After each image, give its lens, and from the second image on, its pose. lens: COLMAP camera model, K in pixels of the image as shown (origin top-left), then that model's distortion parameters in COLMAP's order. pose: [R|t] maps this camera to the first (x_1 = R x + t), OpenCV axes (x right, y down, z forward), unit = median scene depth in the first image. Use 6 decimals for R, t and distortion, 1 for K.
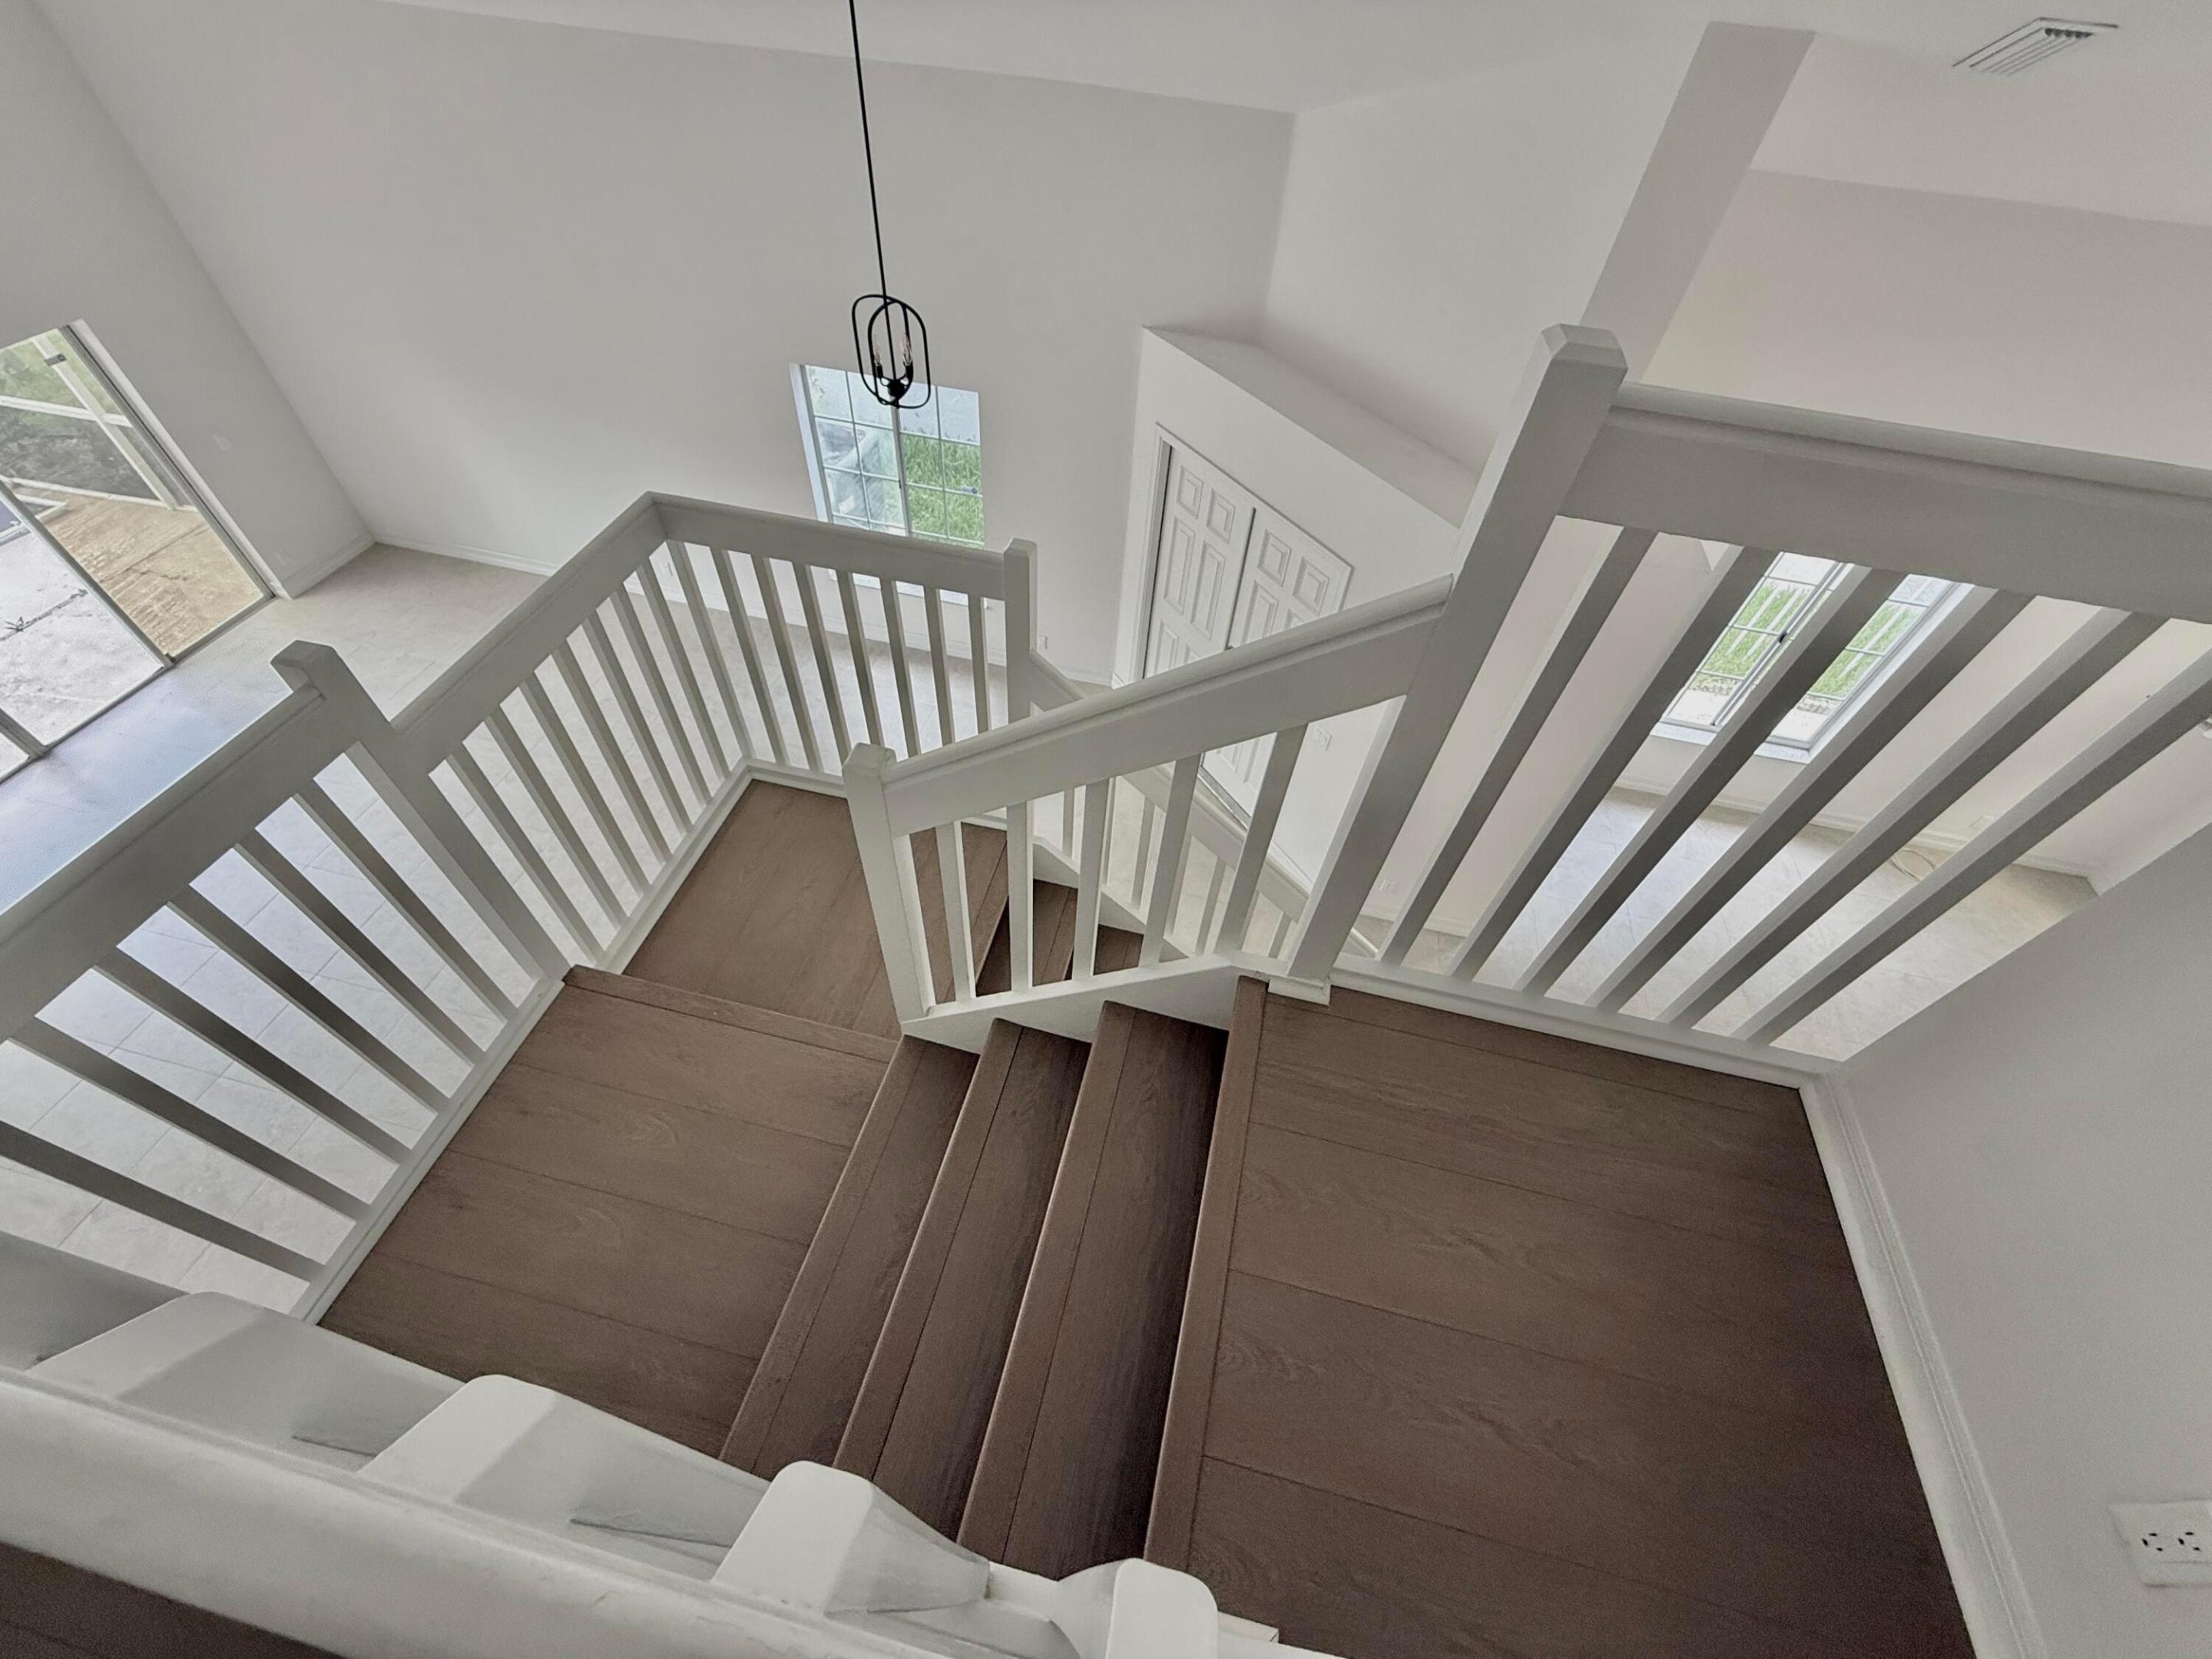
lens RADIAL K [[883.4, 0, 1102.3], [0, 883.4, 831.6], [0, 0, 1]] dist [-0.007415, -0.000041]
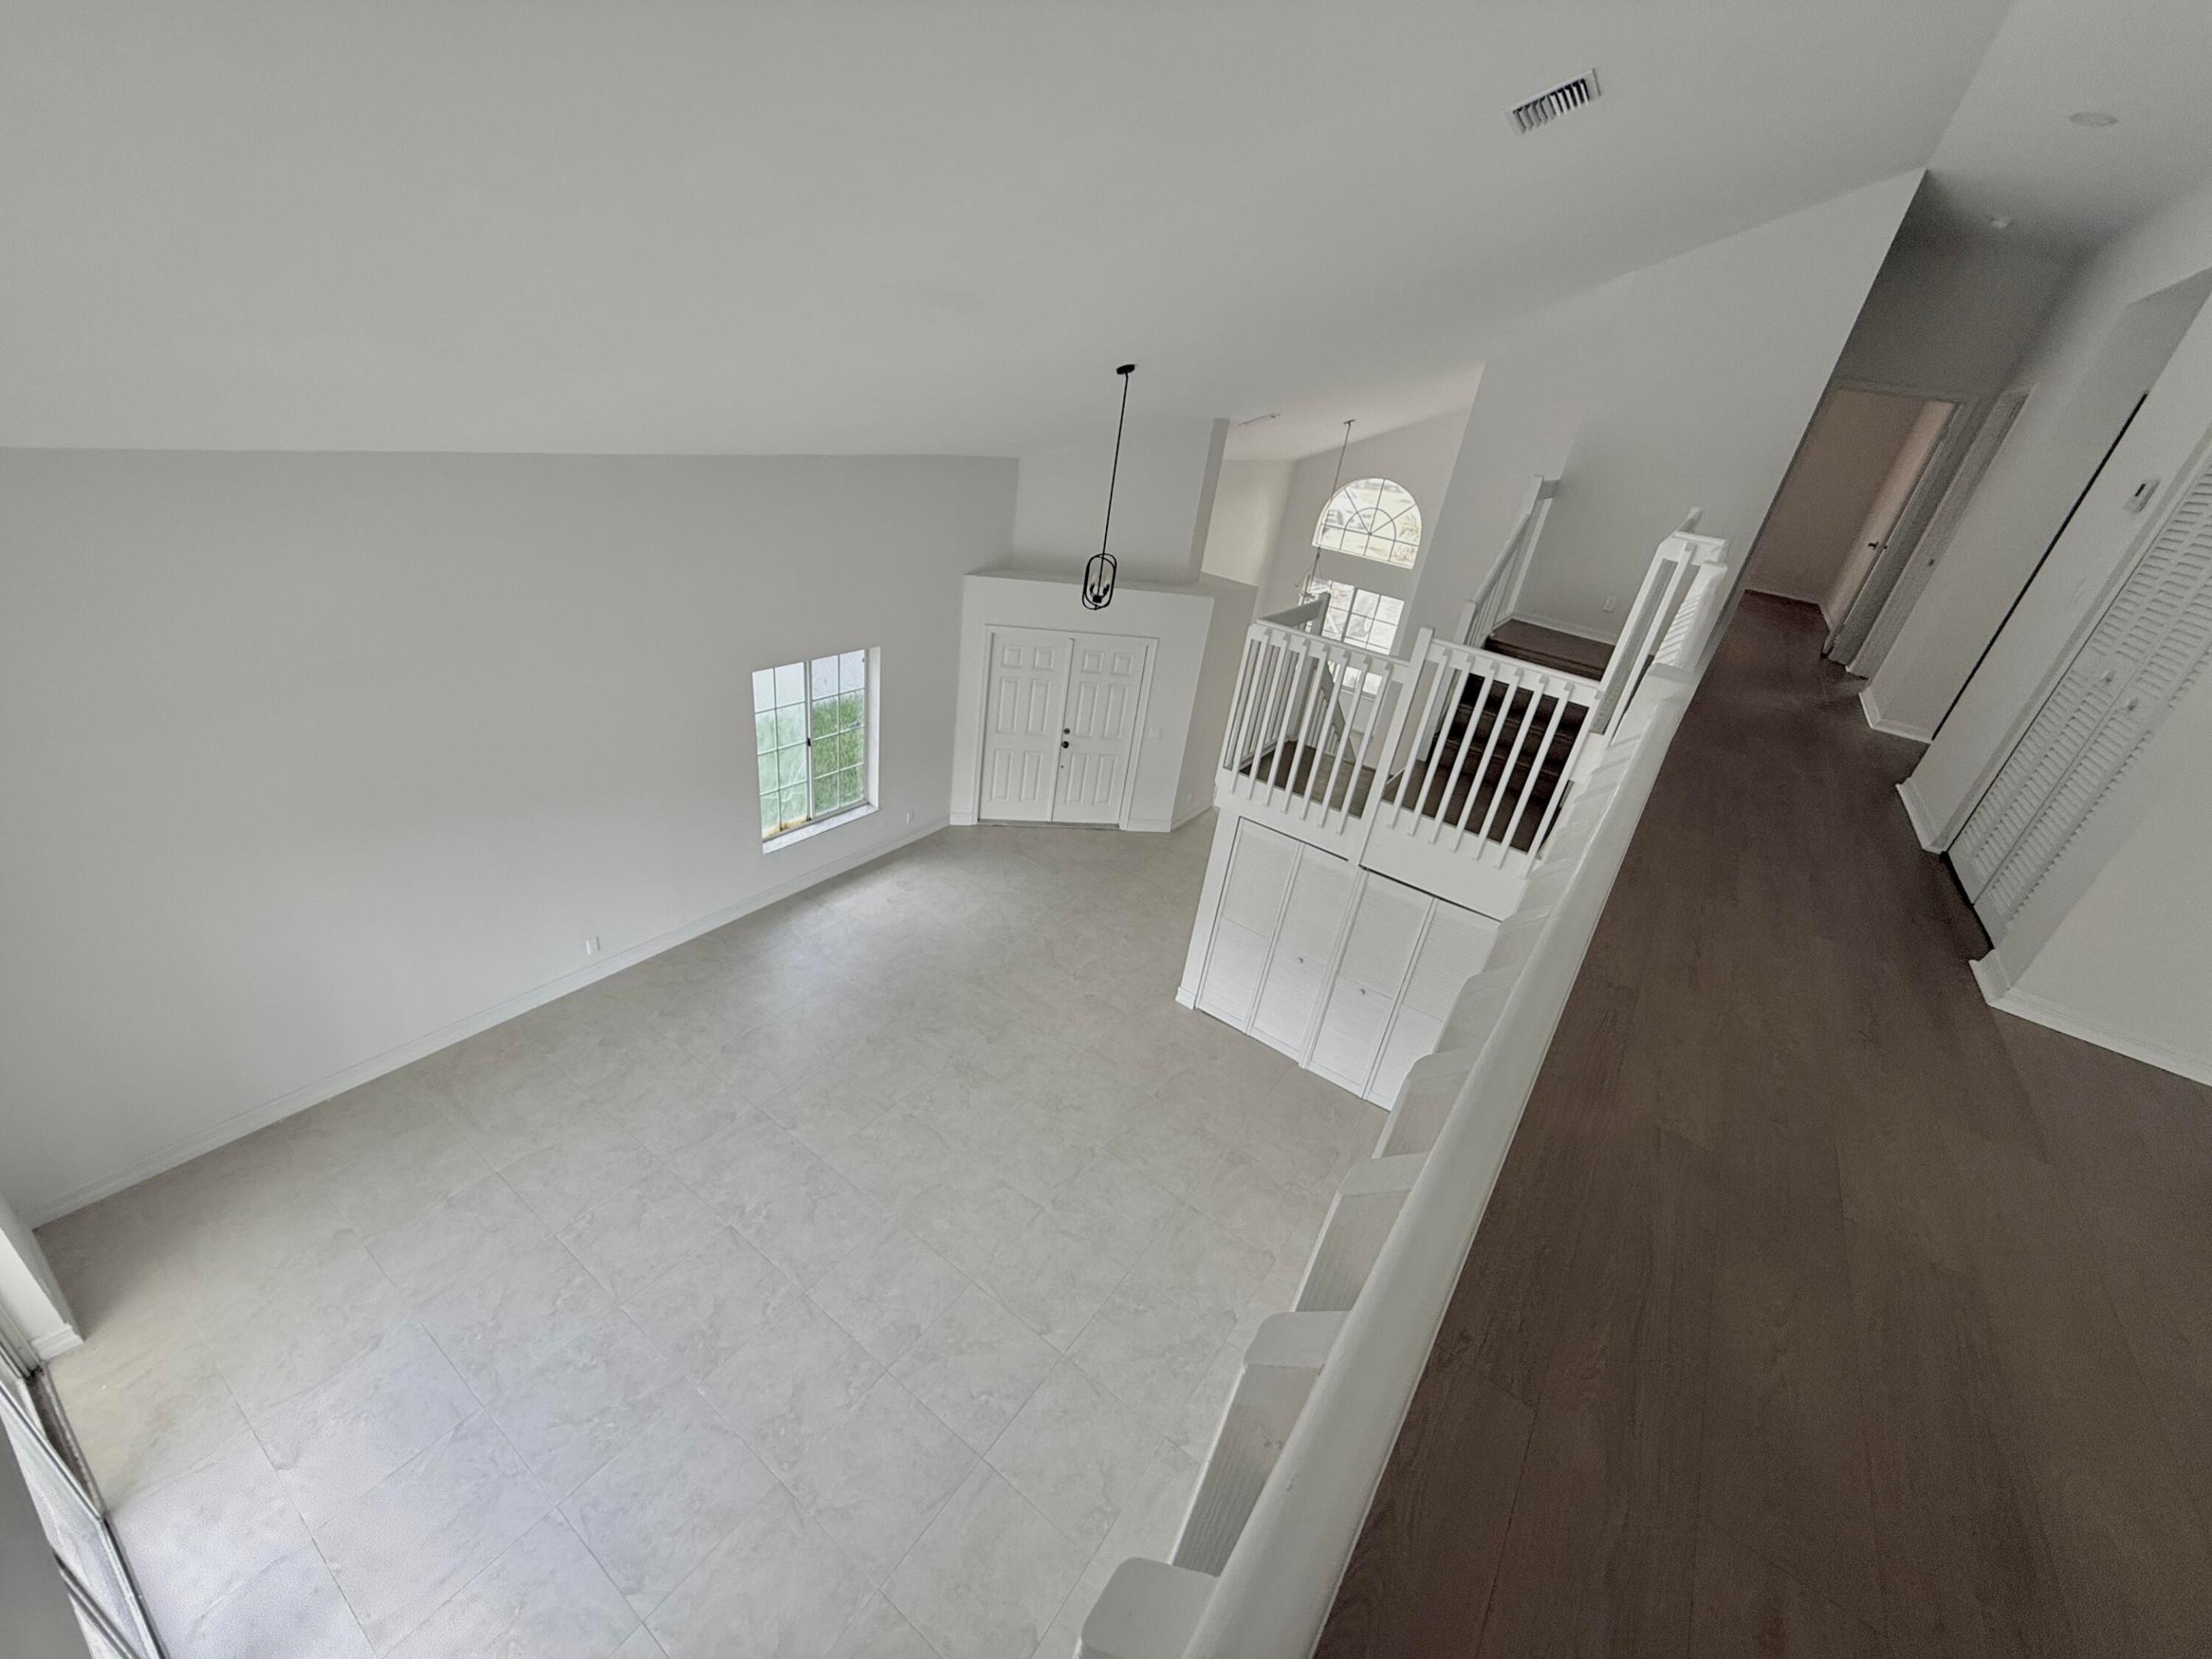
lens RADIAL K [[883.4, 0, 1101.0], [0, 883.4, 827.6], [0, 0, 1]] dist [-0.007415, -0.000041]
pose [[0.366633, -0.442557, 0.818367, -1.445508], [0.625114, 0.768661, 0.135622, -0.267162], [-0.689067, 0.461849, 0.558464, 0.102338]]
